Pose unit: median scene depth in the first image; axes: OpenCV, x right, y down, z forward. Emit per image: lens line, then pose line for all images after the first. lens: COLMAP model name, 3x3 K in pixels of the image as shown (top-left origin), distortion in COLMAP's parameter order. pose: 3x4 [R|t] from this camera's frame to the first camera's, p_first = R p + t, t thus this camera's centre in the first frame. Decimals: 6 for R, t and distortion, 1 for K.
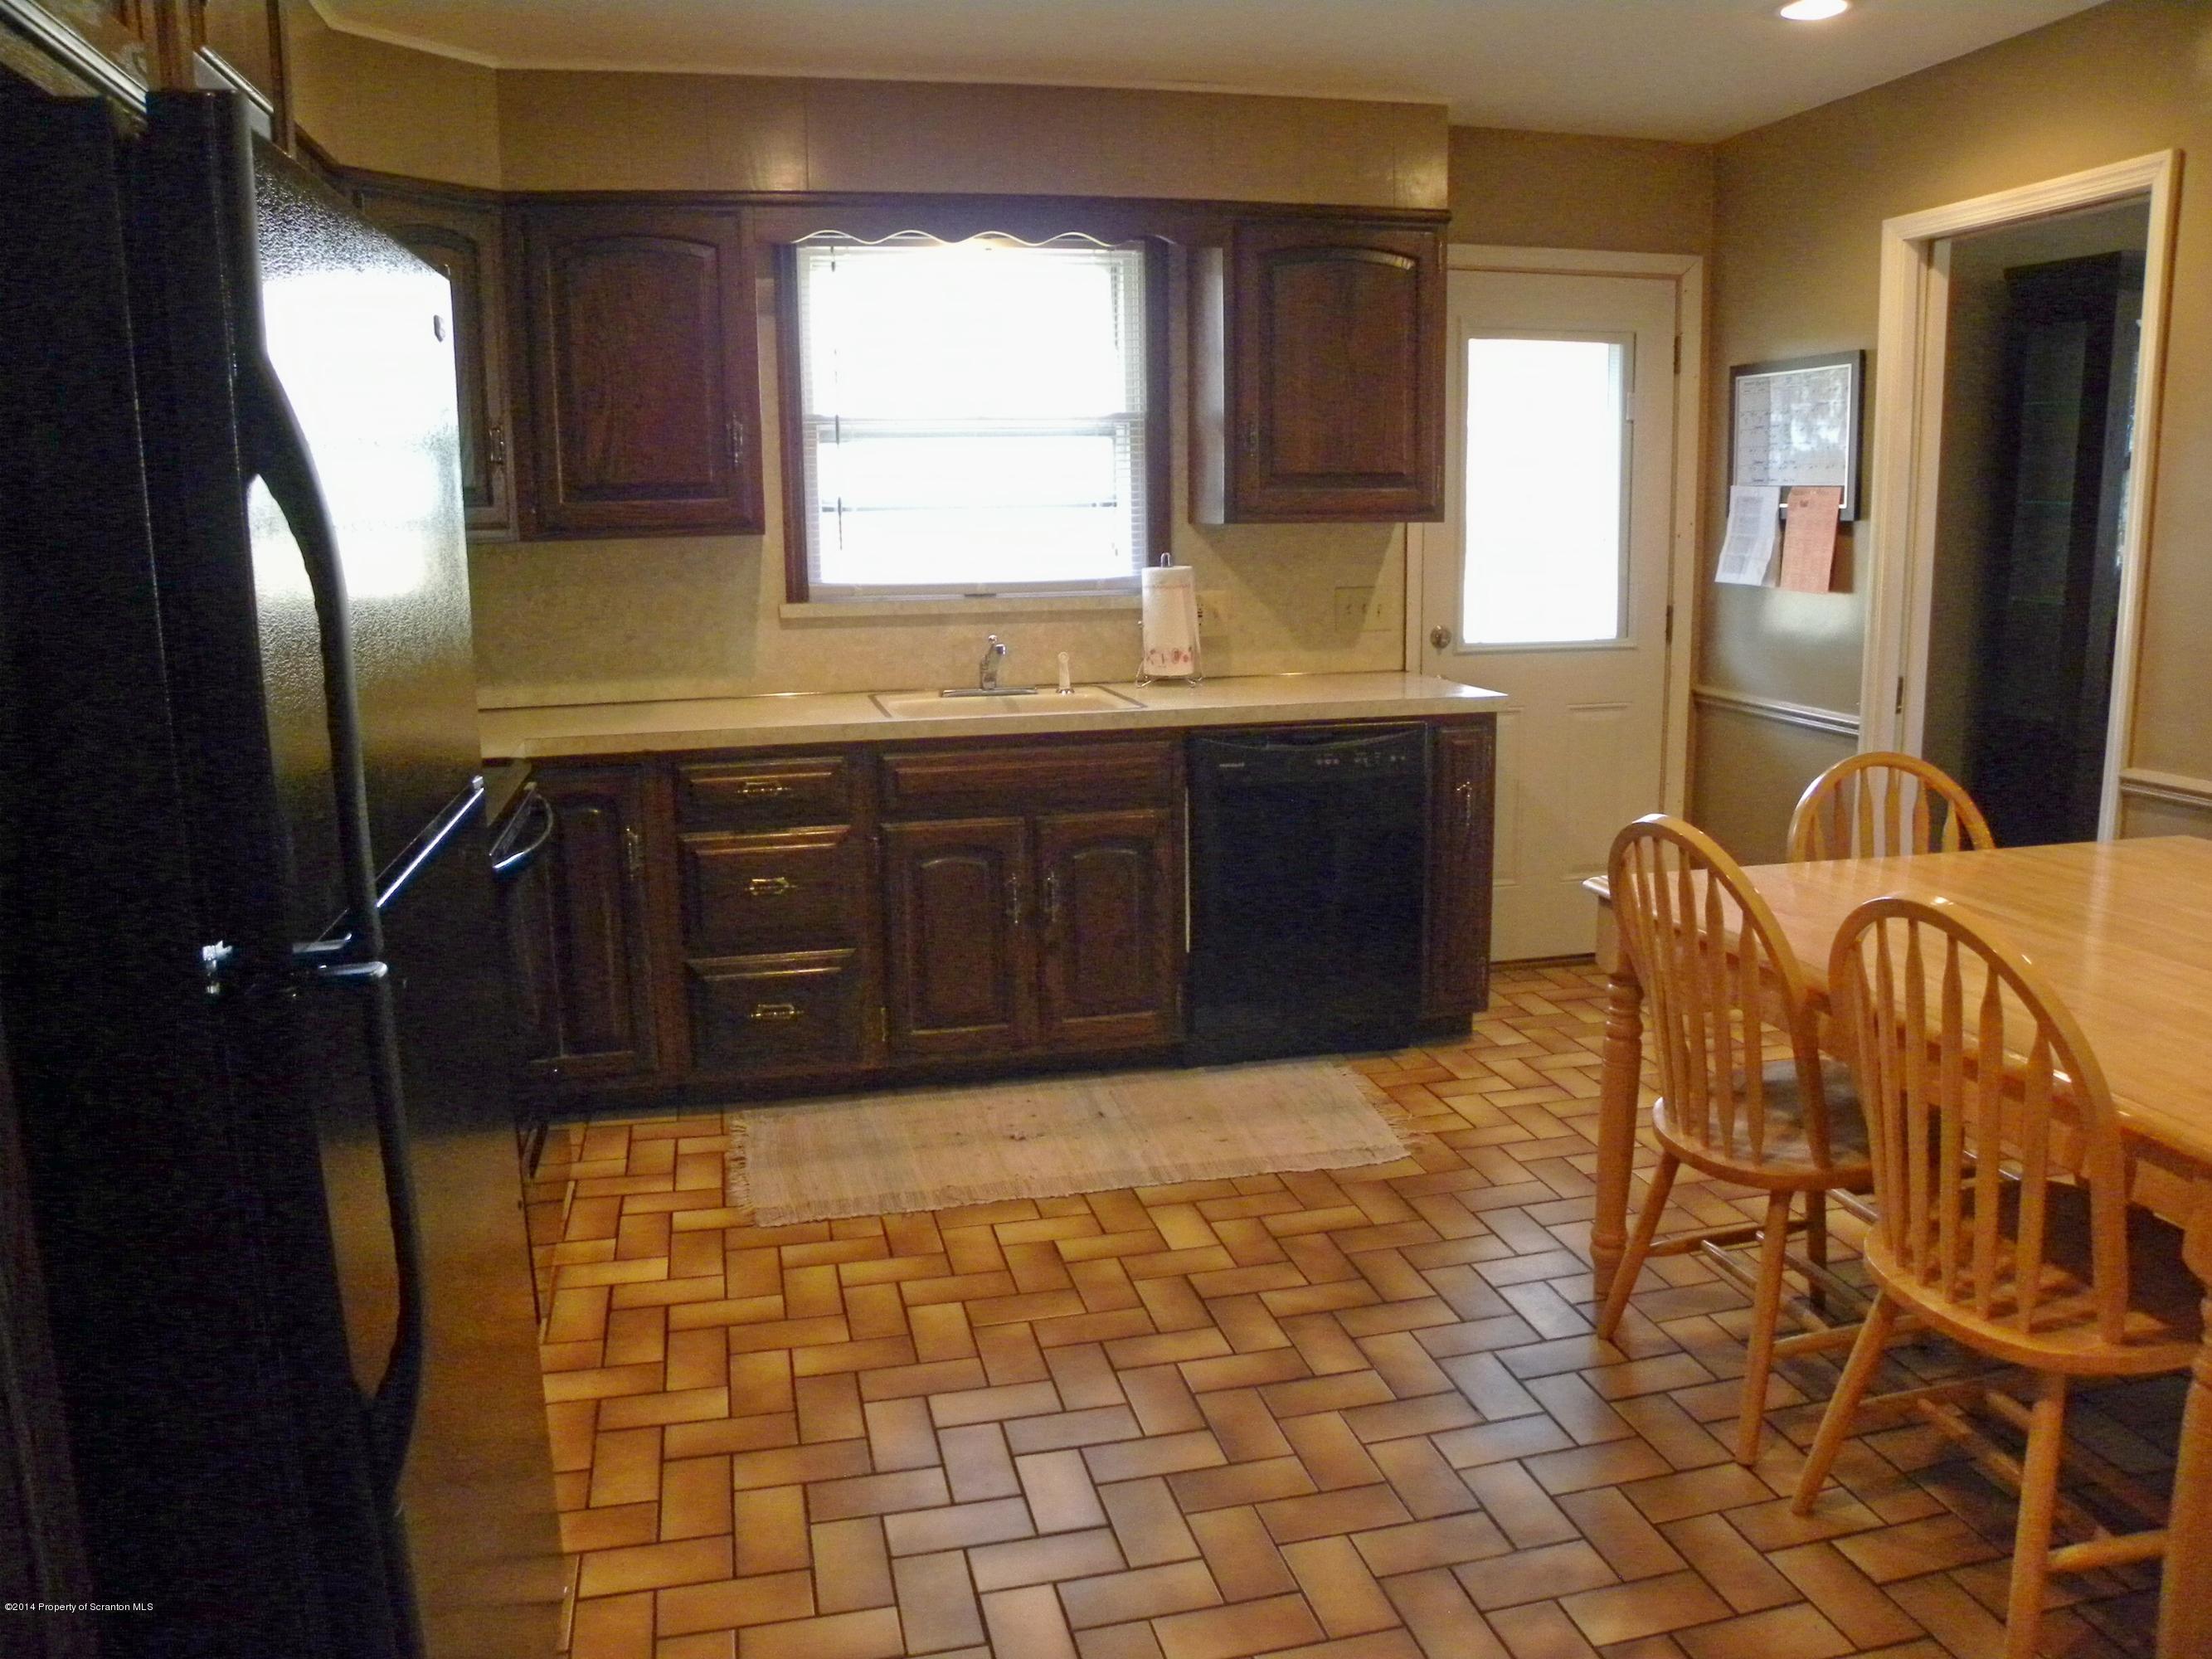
lens RADIAL K [[1672.0, 0, 1098.1], [0, 1672.0, 822.8], [0, 0, 1]] dist [-0.149129, 0.072356]
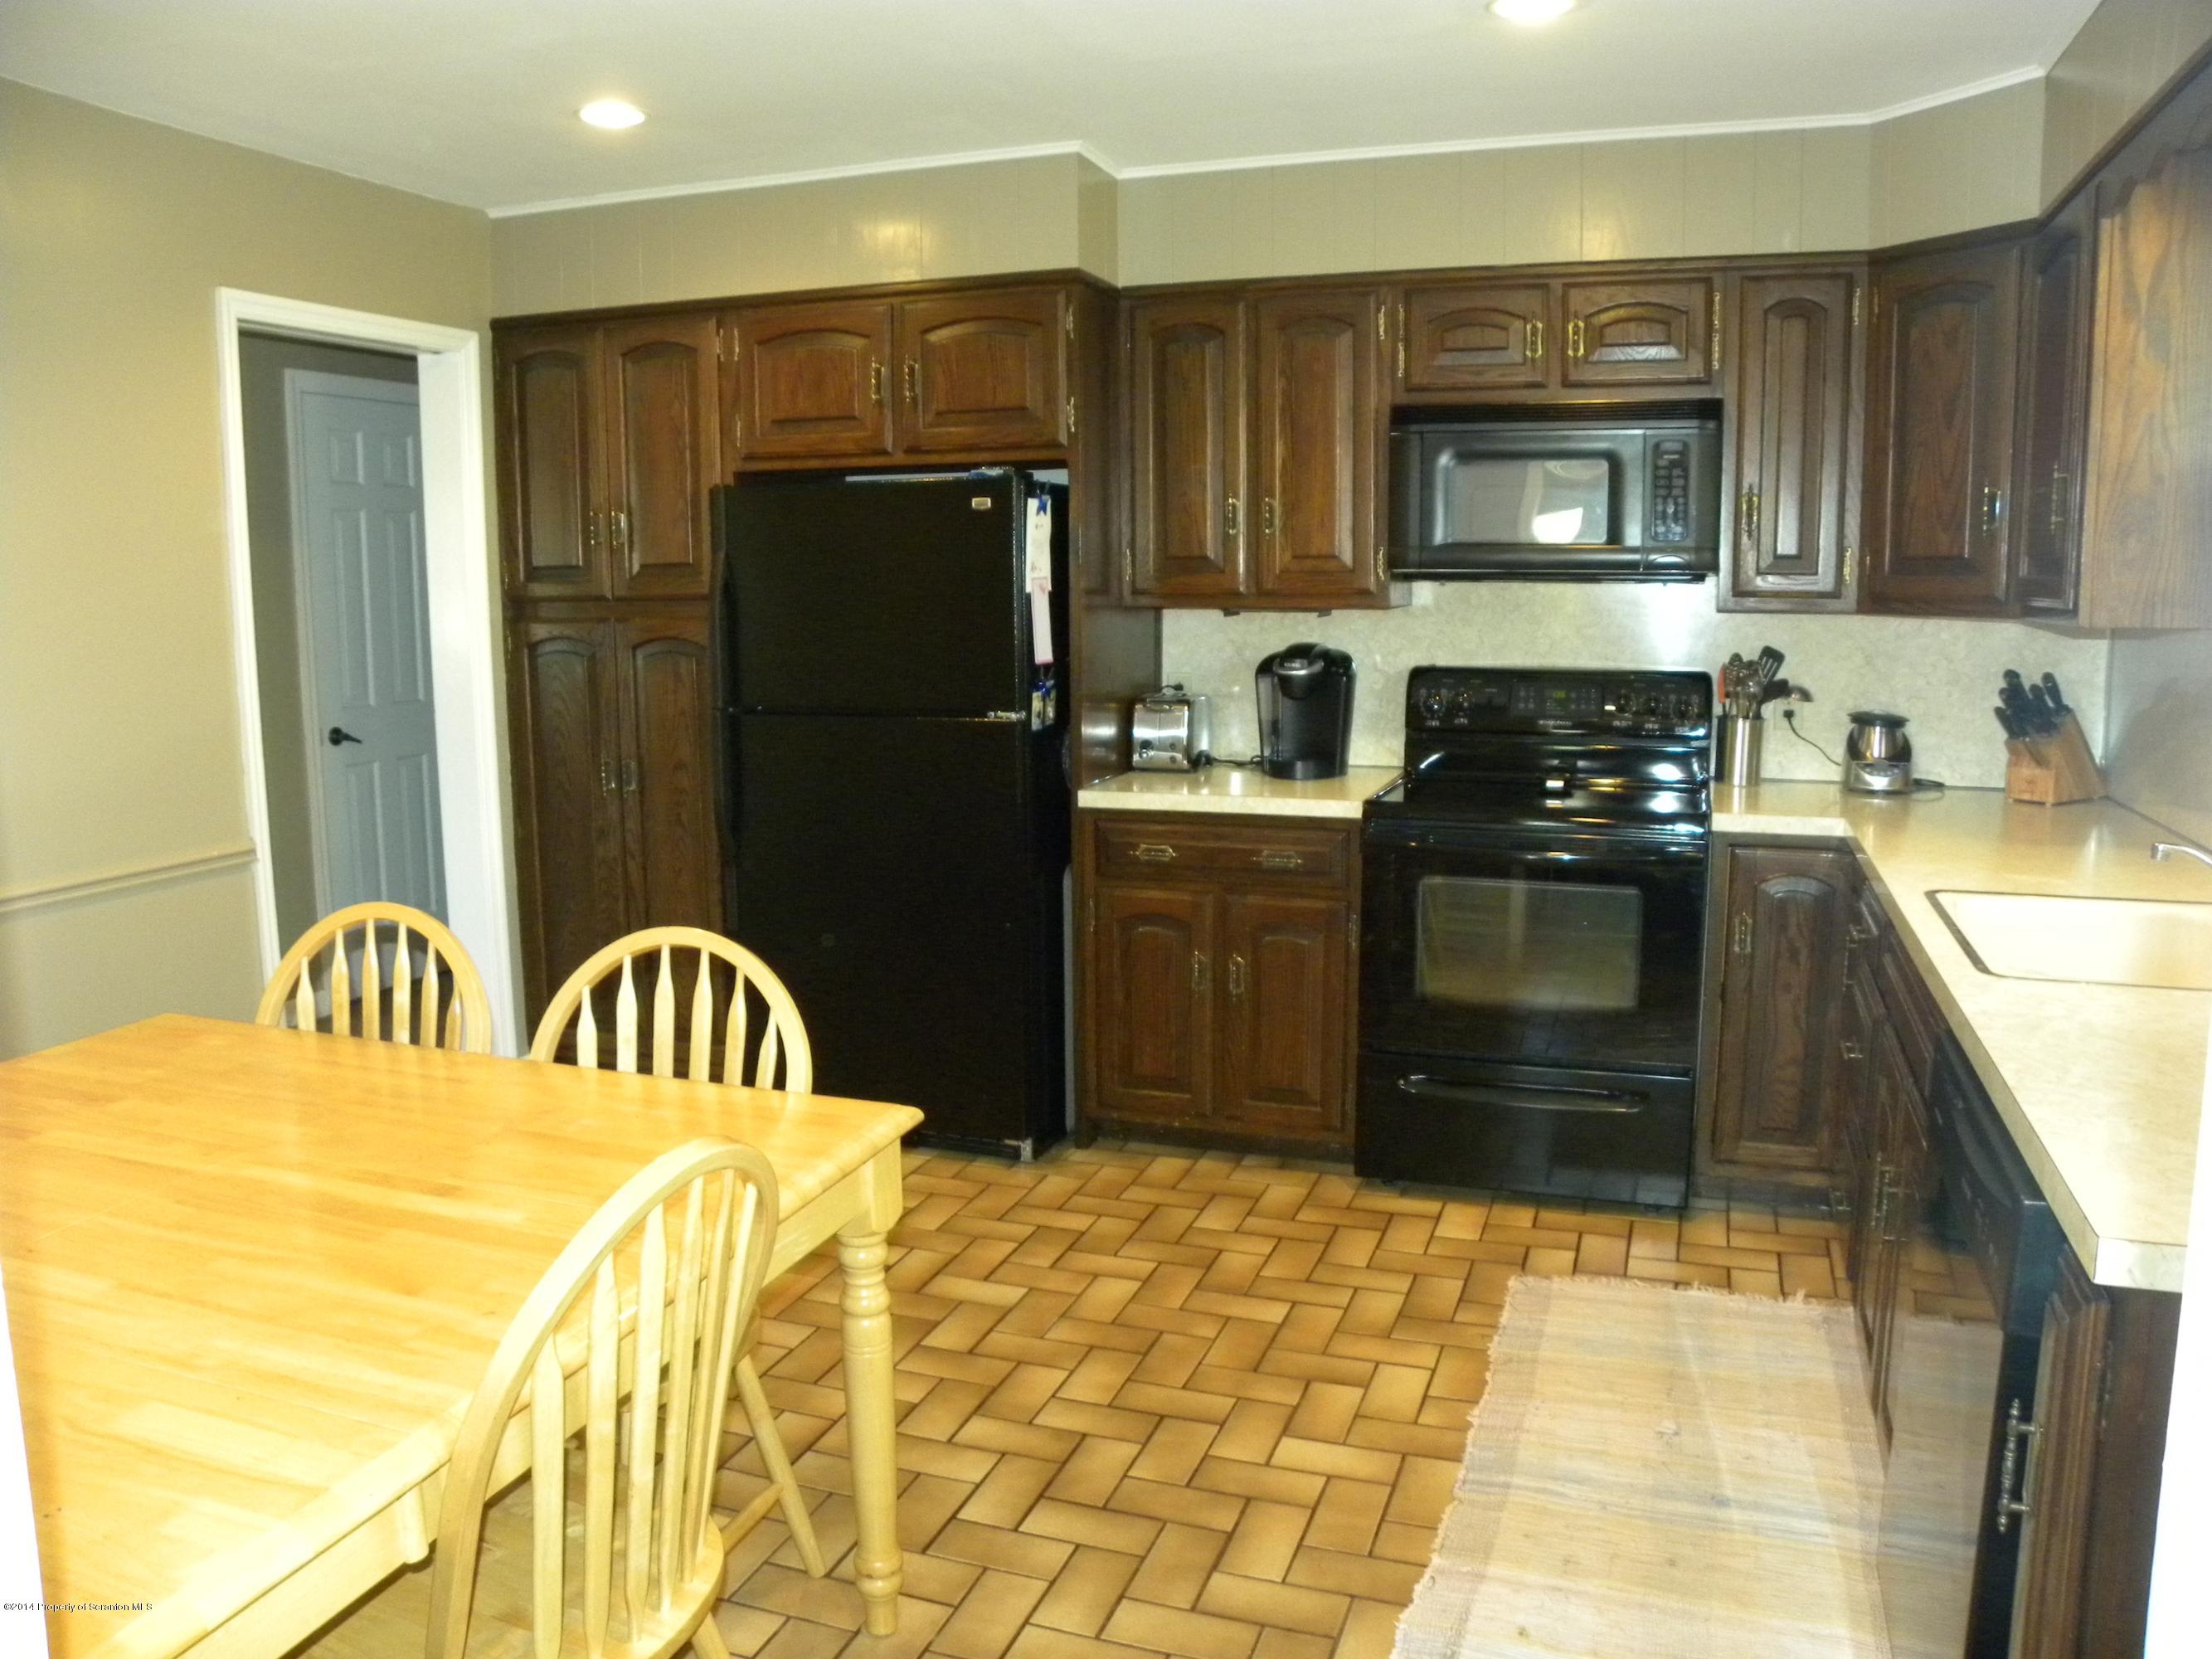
lens RADIAL K [[1672.0, 0, 1100.6], [0, 1672.0, 829.2], [0, 0, 1]] dist [-0.149129, 0.072356]
pose [[-0.554457, 0.138879, -0.820543, 0.809476], [-0.136977, 0.957301, 0.254583, -0.272198], [0.820862, 0.253551, -0.511759, 1.357784]]
